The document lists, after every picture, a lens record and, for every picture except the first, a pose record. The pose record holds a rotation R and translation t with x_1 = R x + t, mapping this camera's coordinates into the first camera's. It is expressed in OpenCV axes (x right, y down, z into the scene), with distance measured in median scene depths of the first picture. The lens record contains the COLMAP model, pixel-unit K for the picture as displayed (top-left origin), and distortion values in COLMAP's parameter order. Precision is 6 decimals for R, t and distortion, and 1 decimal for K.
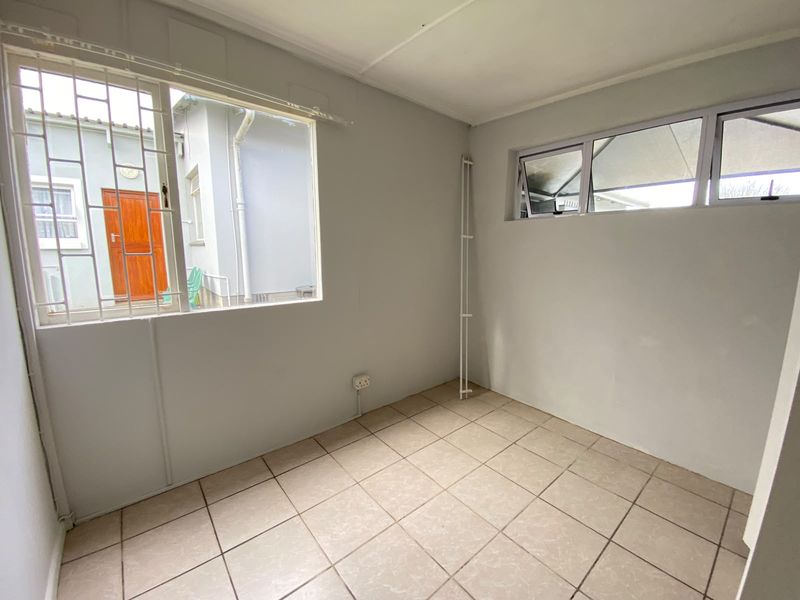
lens RADIAL K [[330.8, 0, 401.4], [0, 330.8, 296.1], [0, 0, 1]] dist [-0.001435, -0.000220]
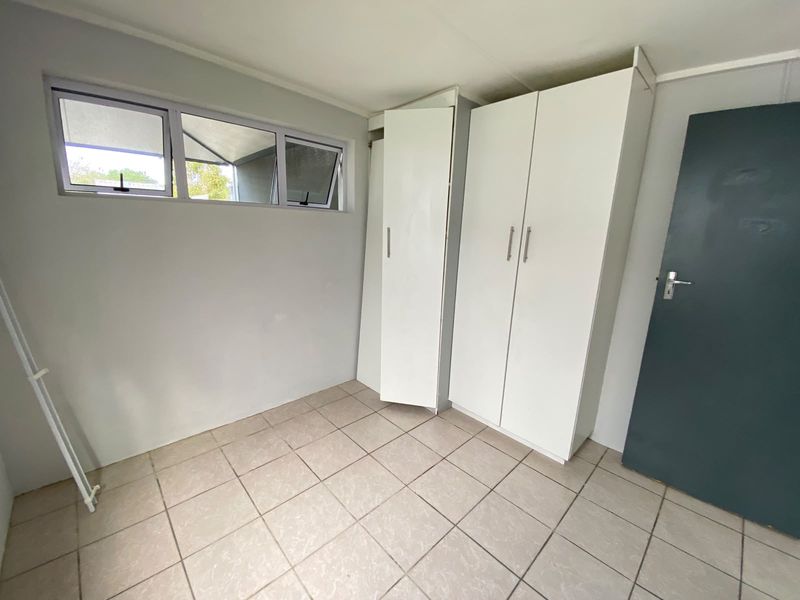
lens RADIAL K [[330.8, 0, 400.2], [0, 330.8, 296.2], [0, 0, 1]] dist [-0.001435, -0.000220]
pose [[-0.053481, -0.226794, 0.972473, -0.466360], [0.118556, 0.965537, 0.231696, -0.172021], [-0.991506, 0.127684, -0.024750, 0.649673]]
